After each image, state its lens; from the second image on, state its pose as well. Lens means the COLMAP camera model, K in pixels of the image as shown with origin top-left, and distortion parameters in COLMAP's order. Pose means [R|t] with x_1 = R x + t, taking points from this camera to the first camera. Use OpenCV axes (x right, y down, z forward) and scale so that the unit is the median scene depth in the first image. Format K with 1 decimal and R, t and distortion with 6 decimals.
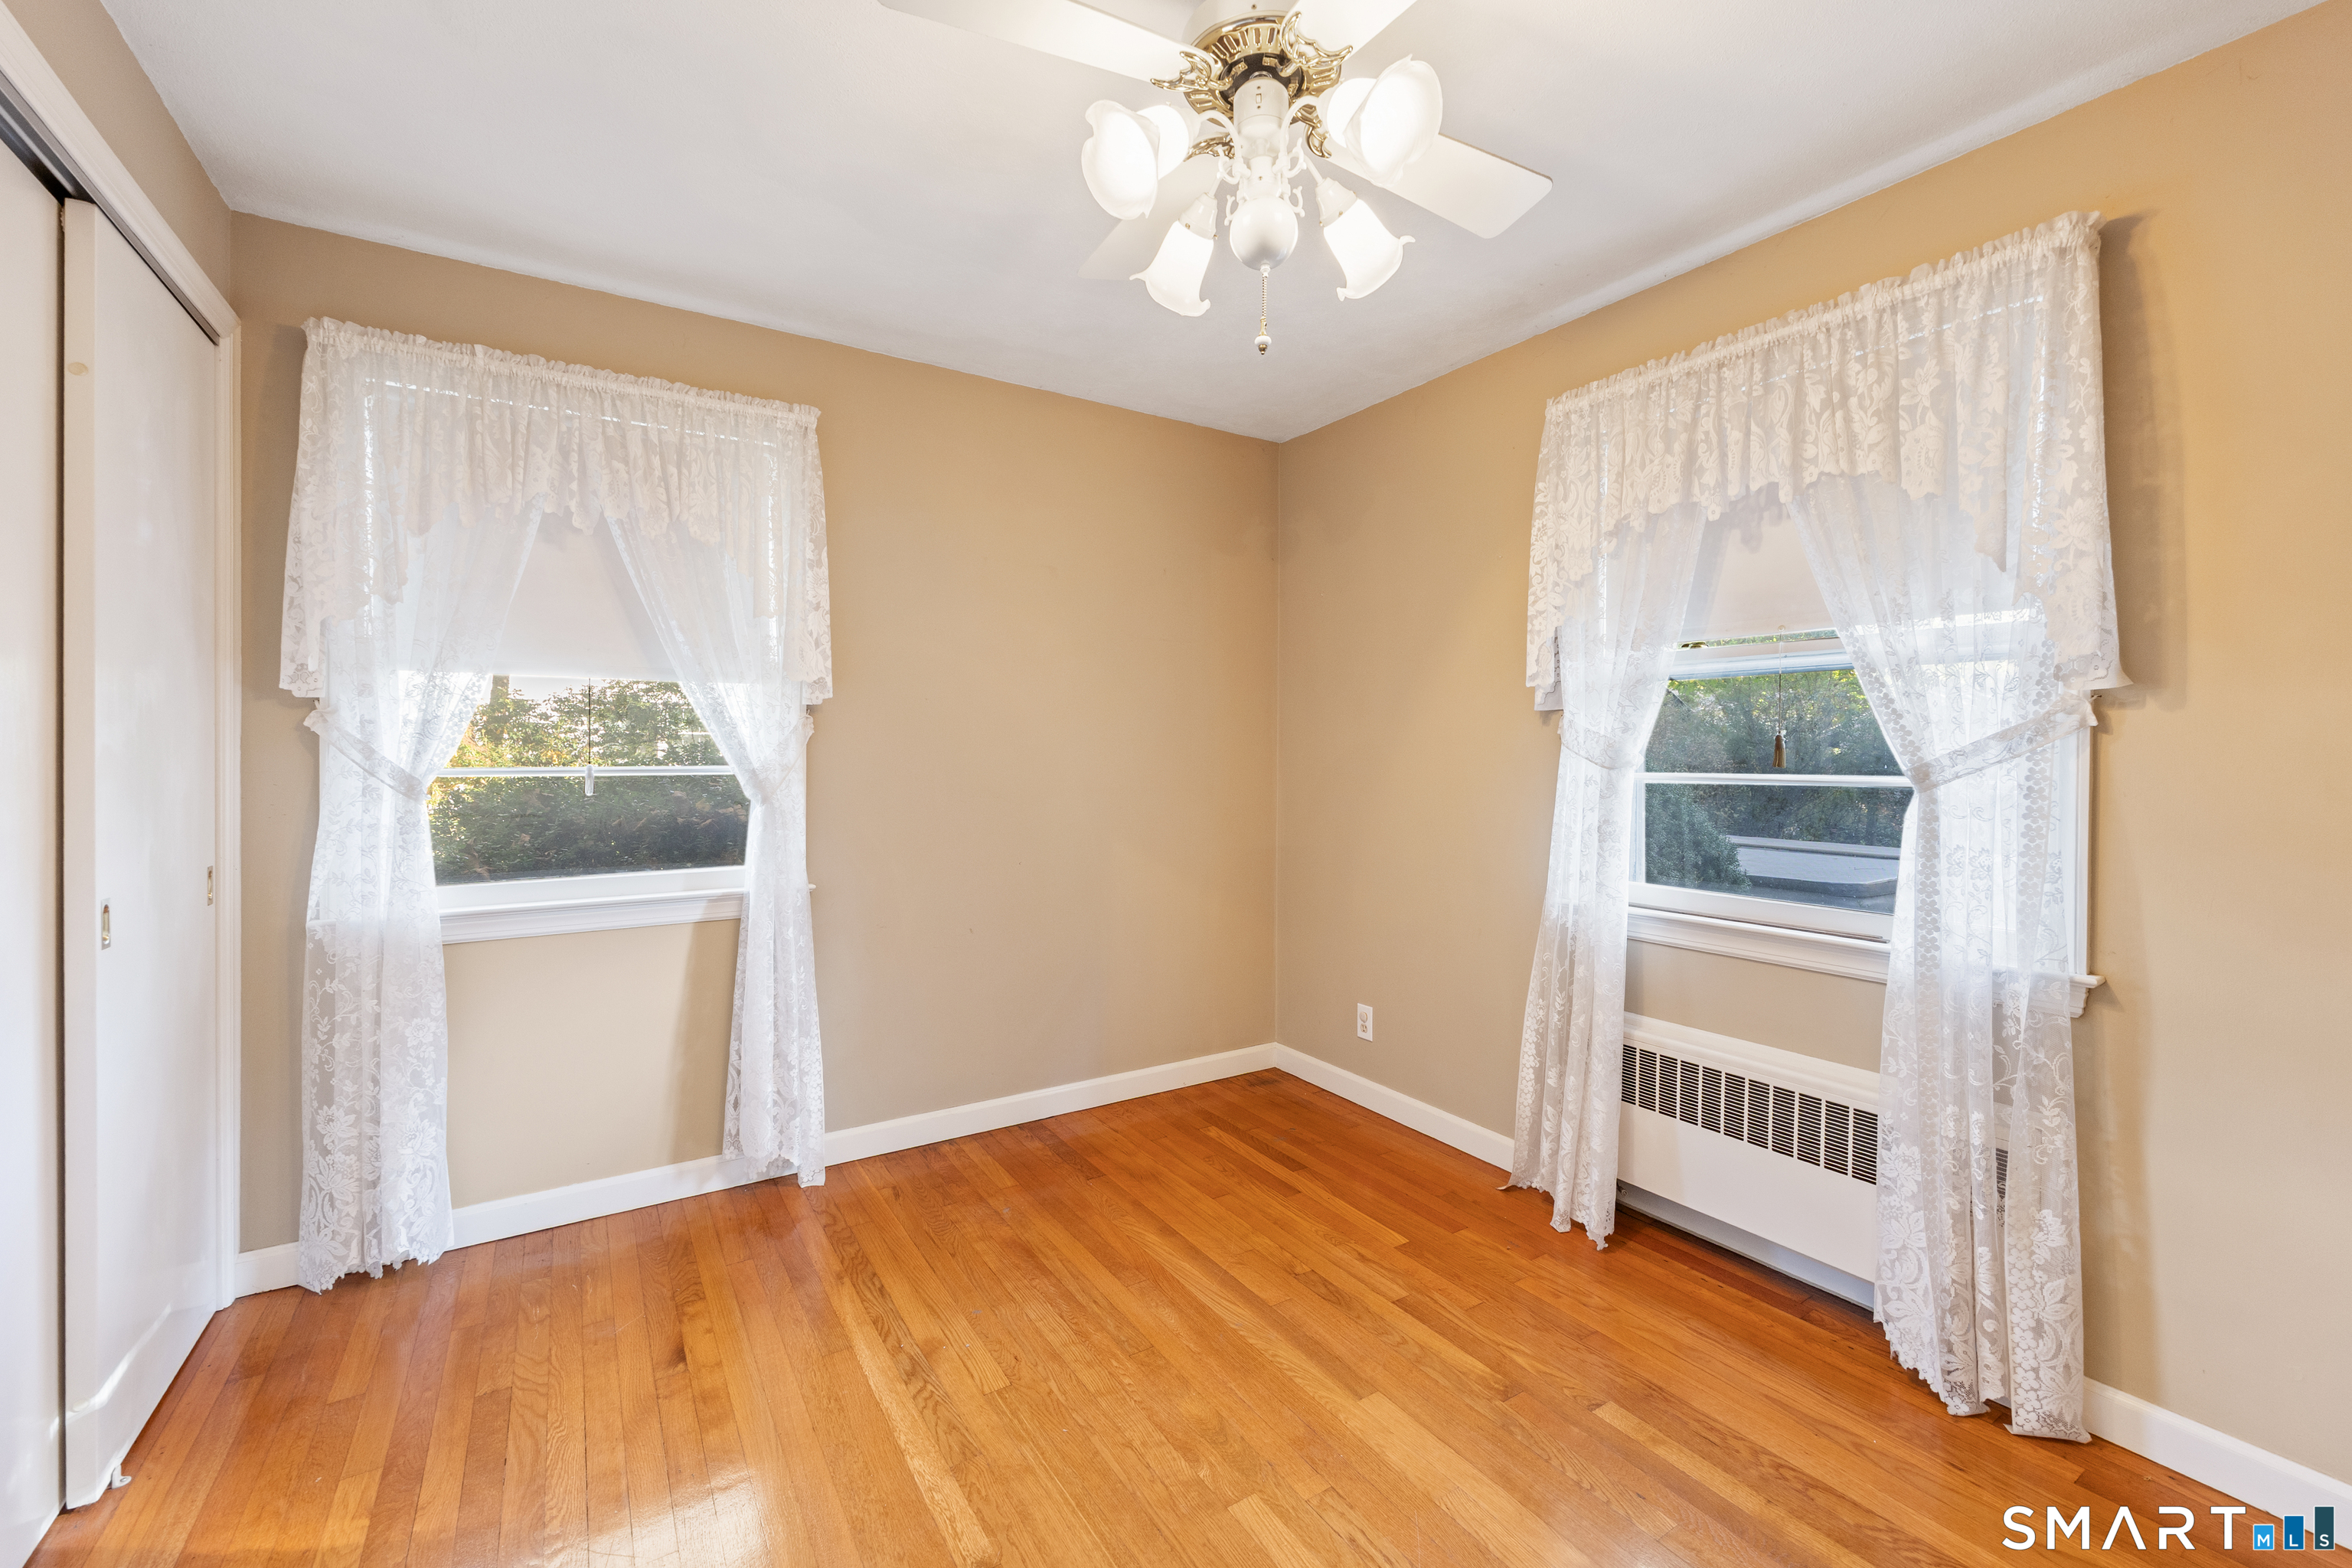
lens RADIAL K [[953.2, 0, 1164.3], [0, 953.2, 765.2], [0, 0, 1]] dist [0.000092, 0.000130]
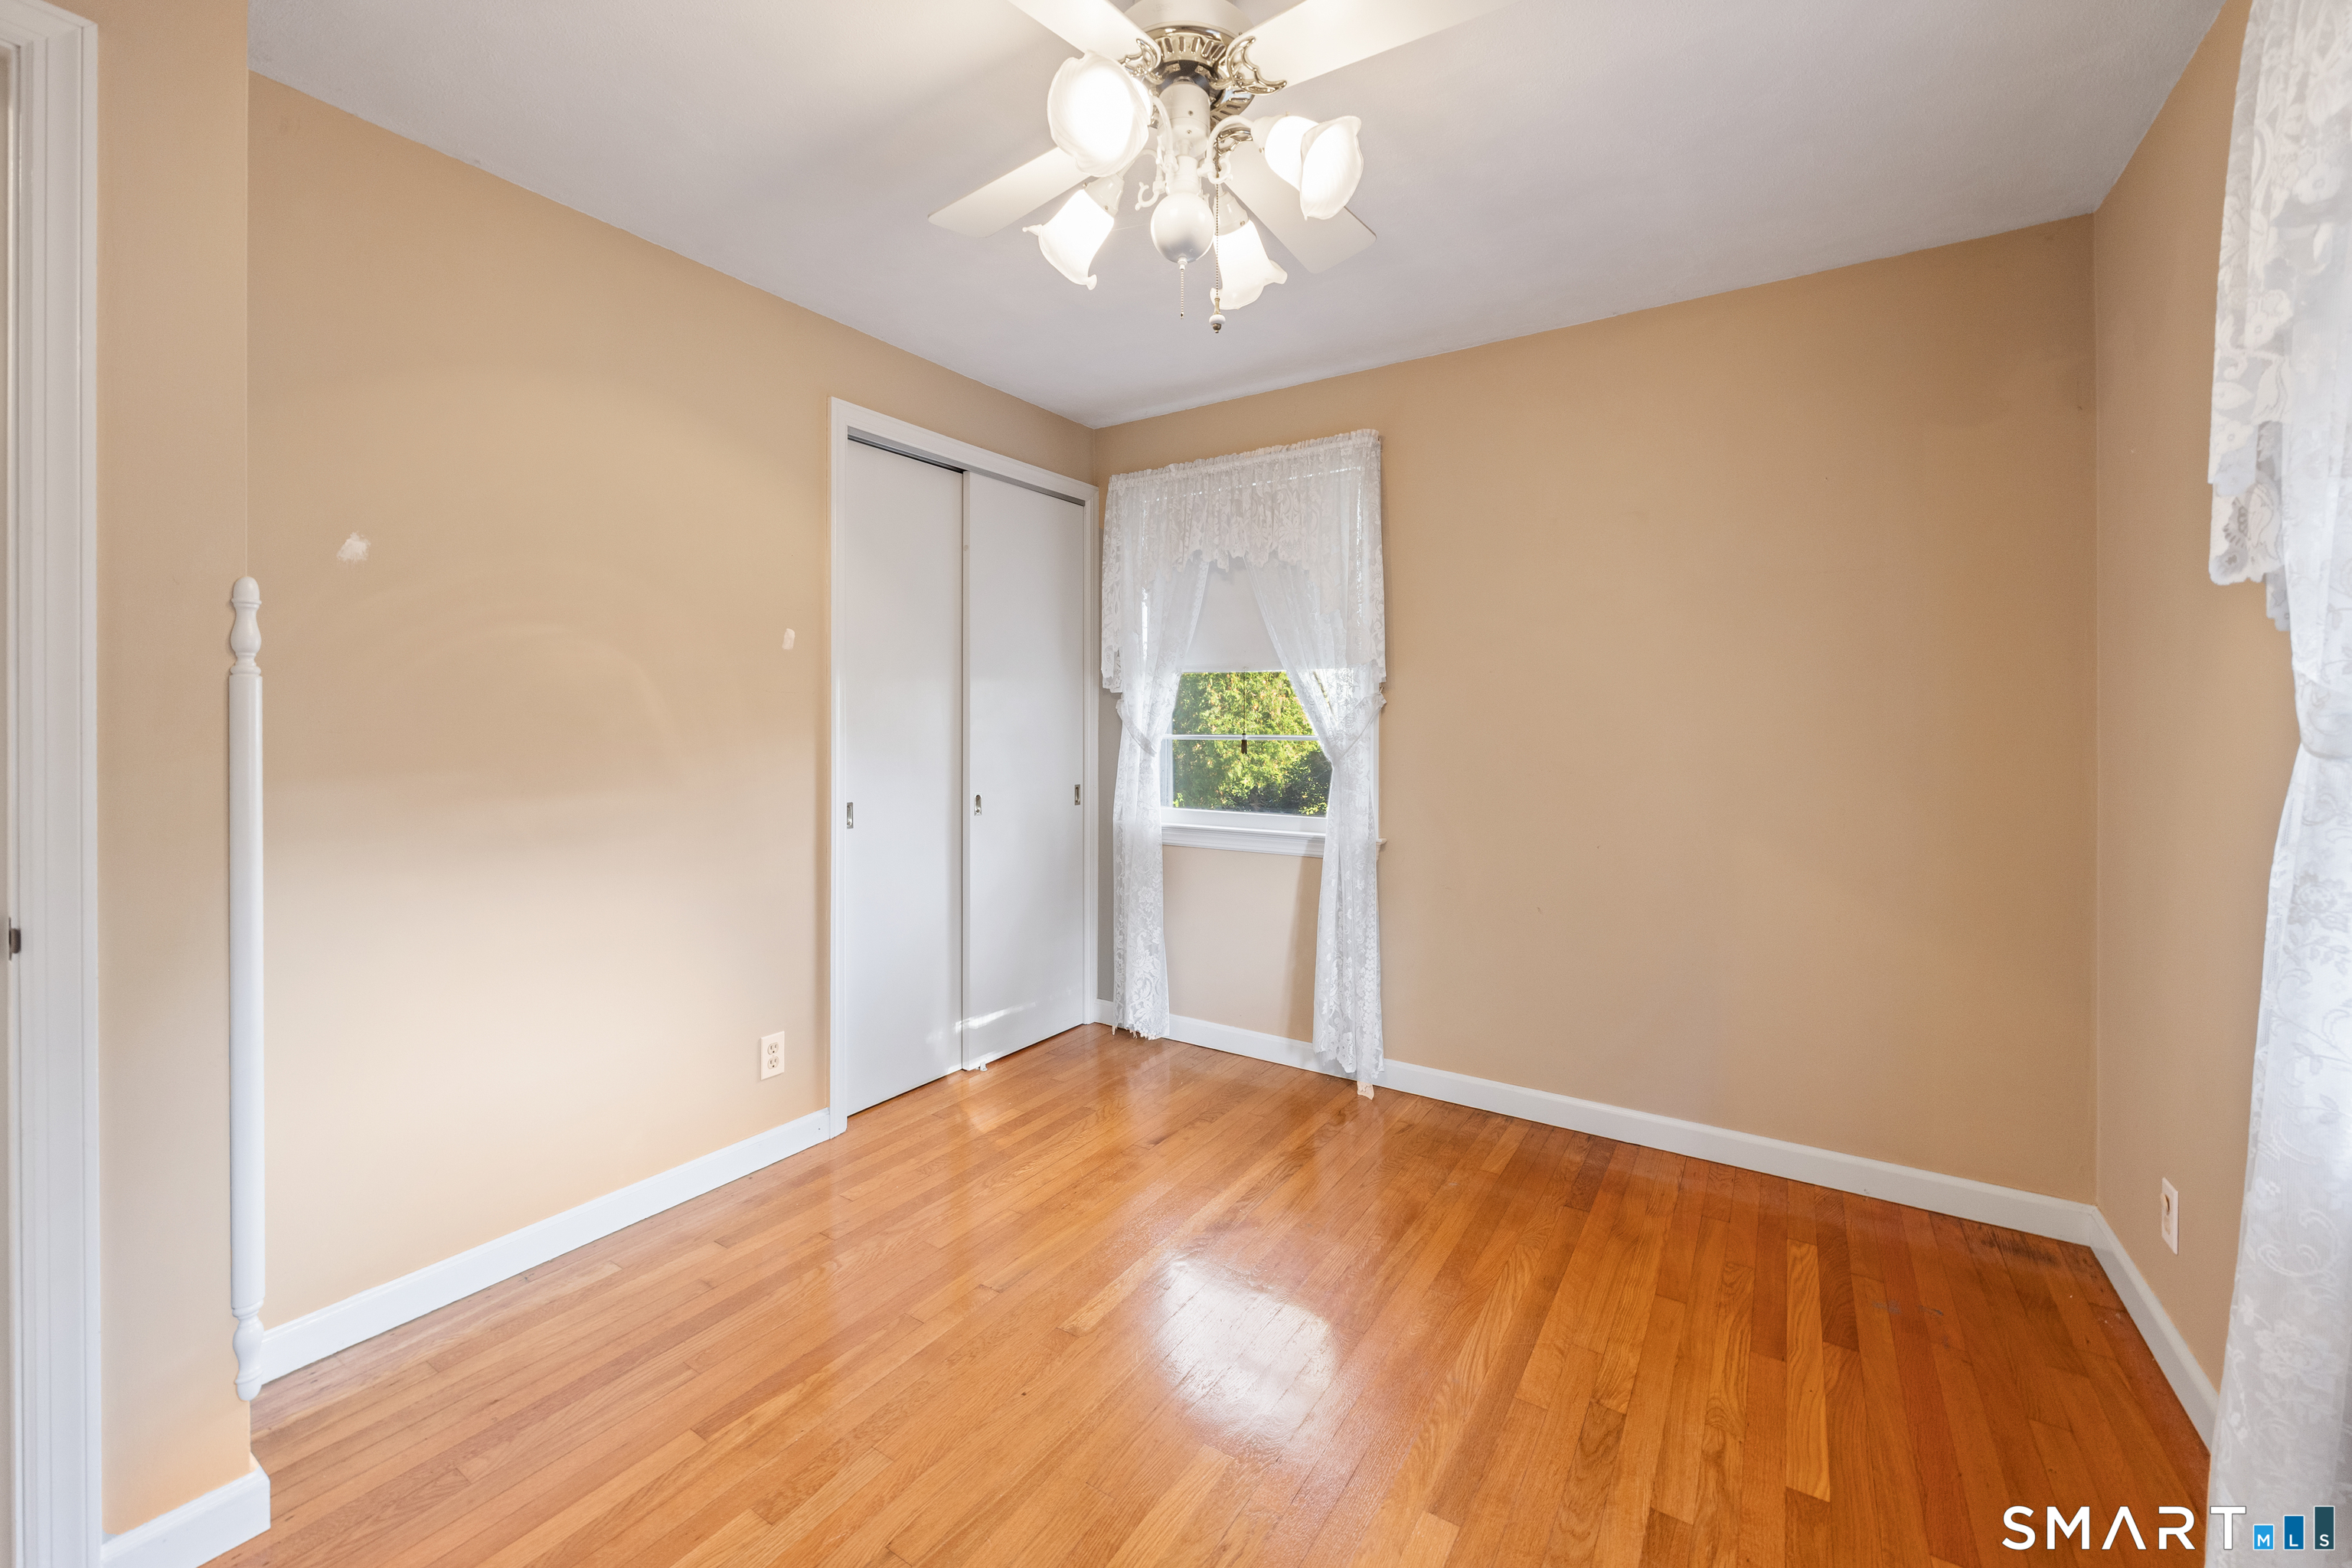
lens RADIAL K [[931.3, 0, 1169.1], [0, 931.3, 728.8], [0, 0, 1]] dist [0.001650, 0.000422]
pose [[0.410328, 0.001211, -0.911937, 0.604582], [-0.013316, 0.999900, -0.004663, 0.001552], [0.911841, 0.014057, 0.410303, 0.330365]]
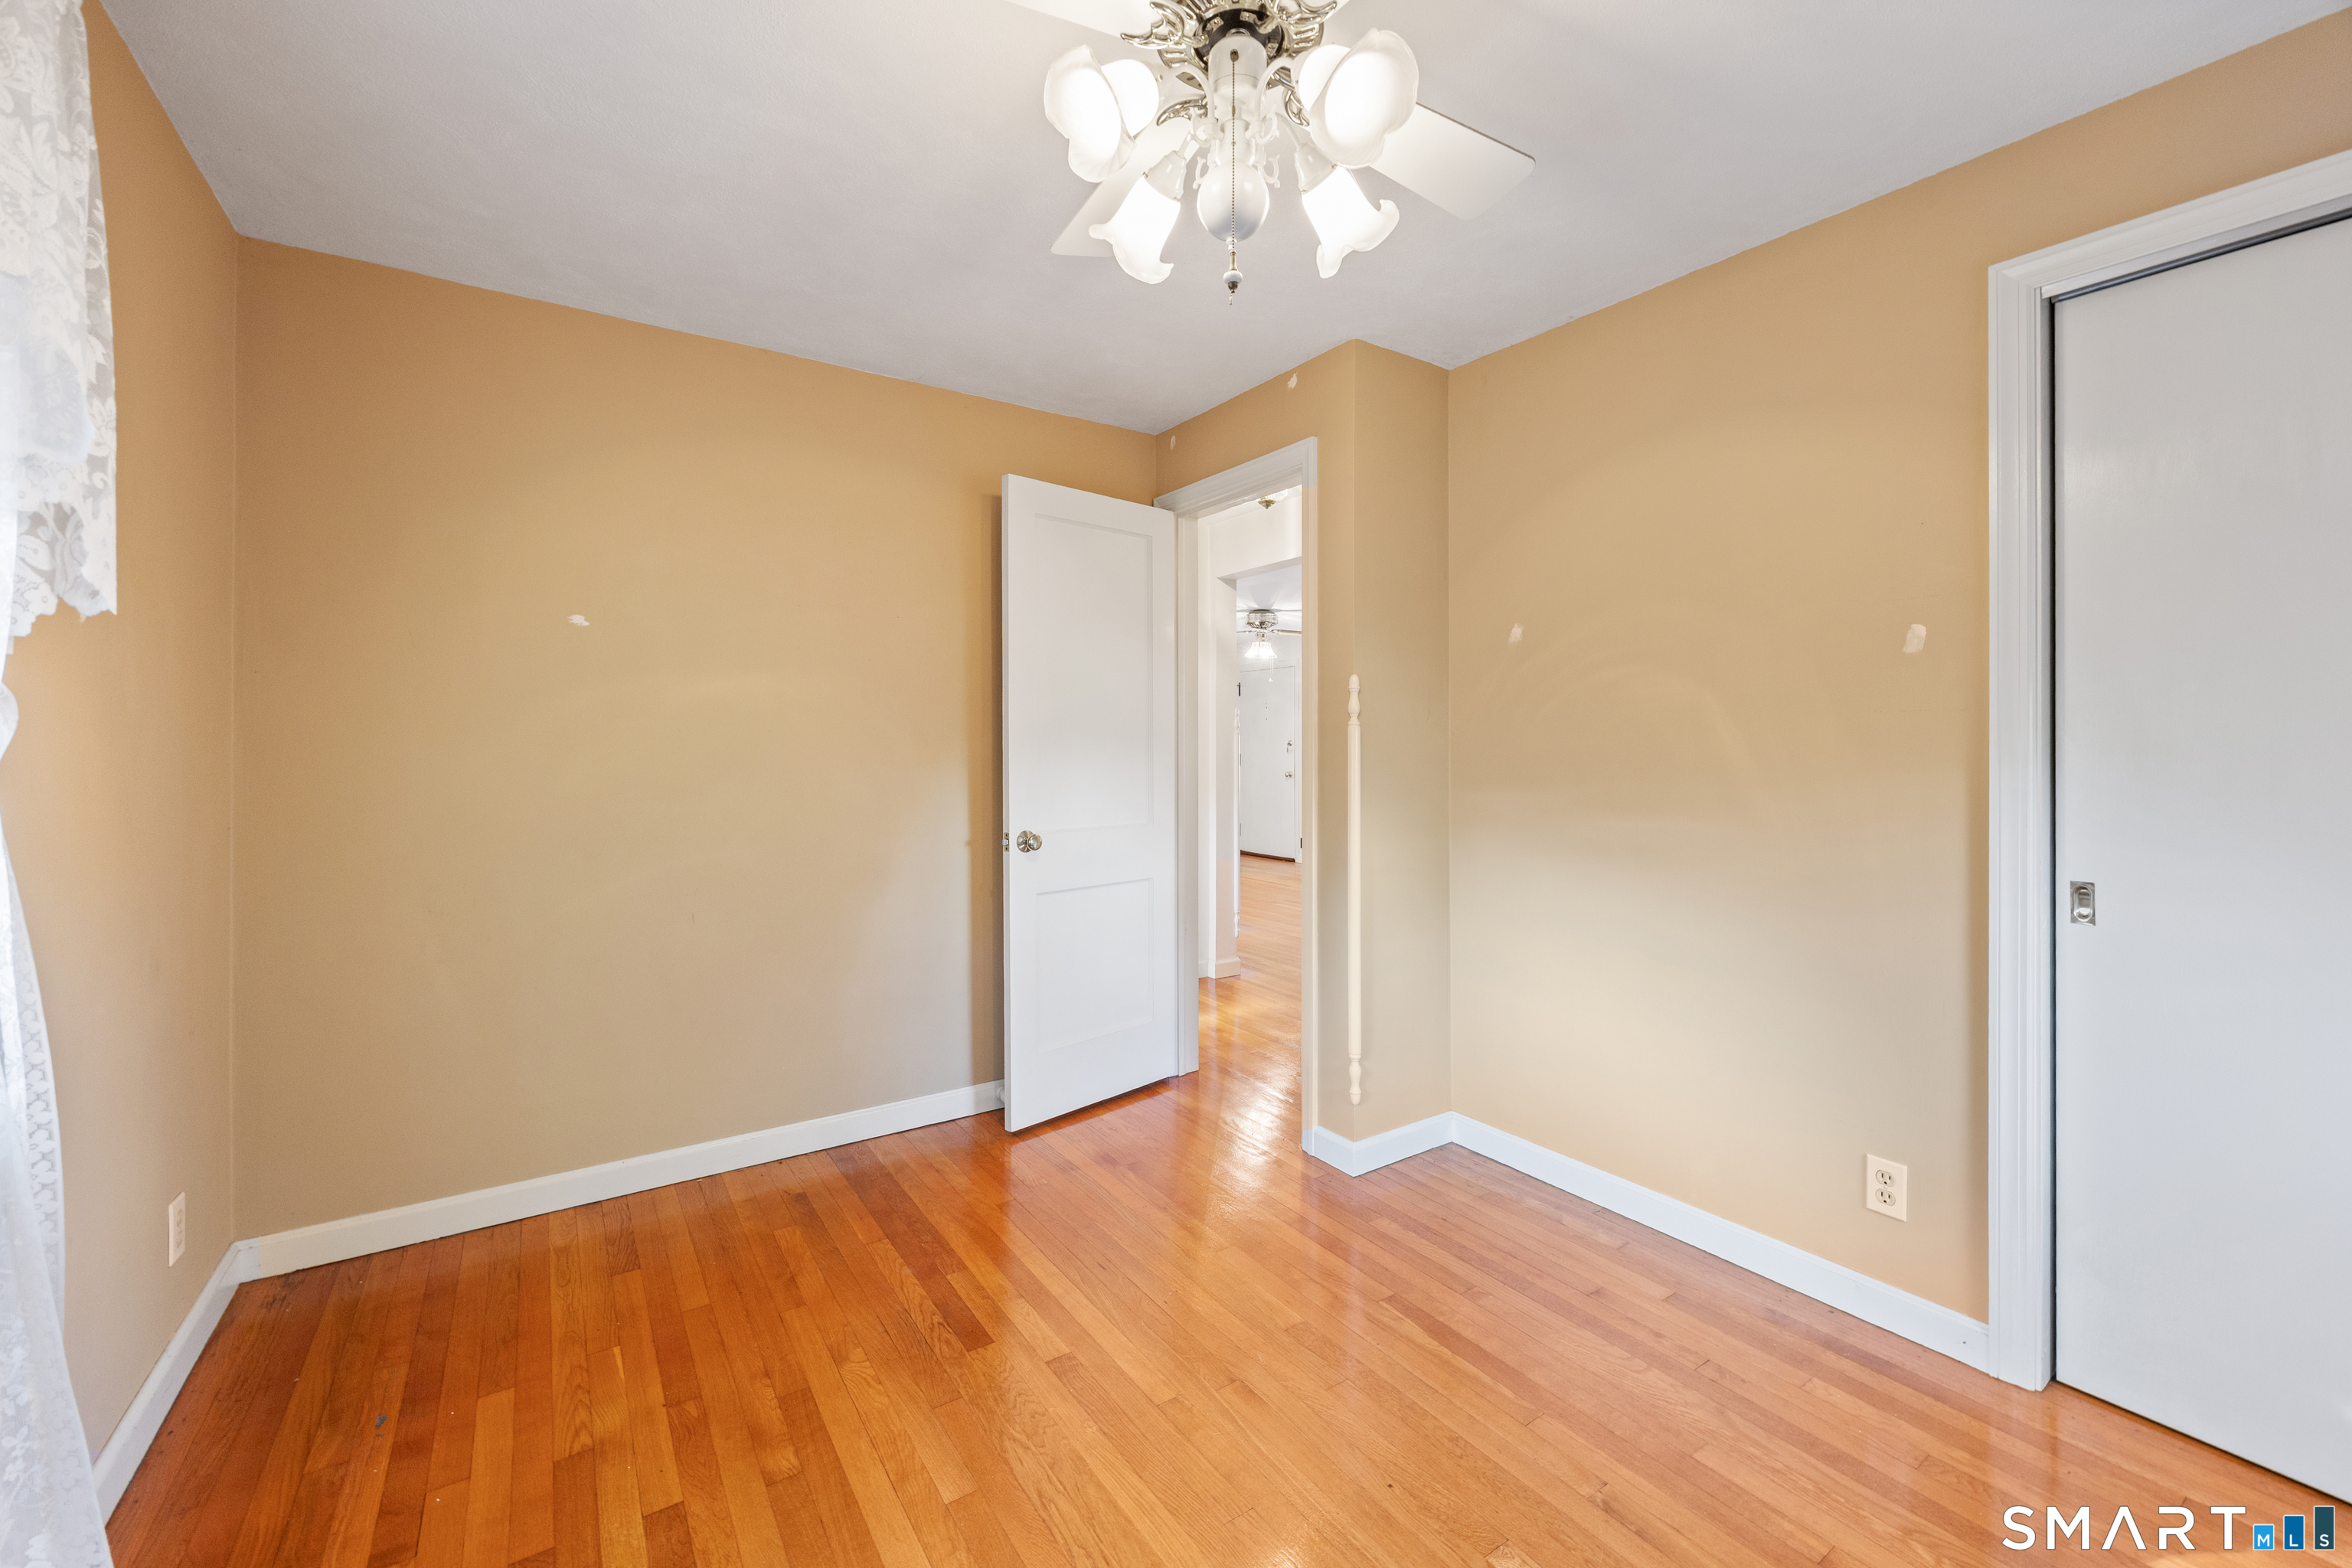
lens RADIAL K [[938.8, 0, 1170.8], [0, 938.8, 744.5], [0, 0, 1]] dist [-0.001103, -0.000167]
pose [[-0.999562, -0.004191, -0.029308, 0.104460], [-0.004561, 0.999911, 0.012545, -0.017610], [0.029253, 0.012673, -0.999492, 1.142426]]
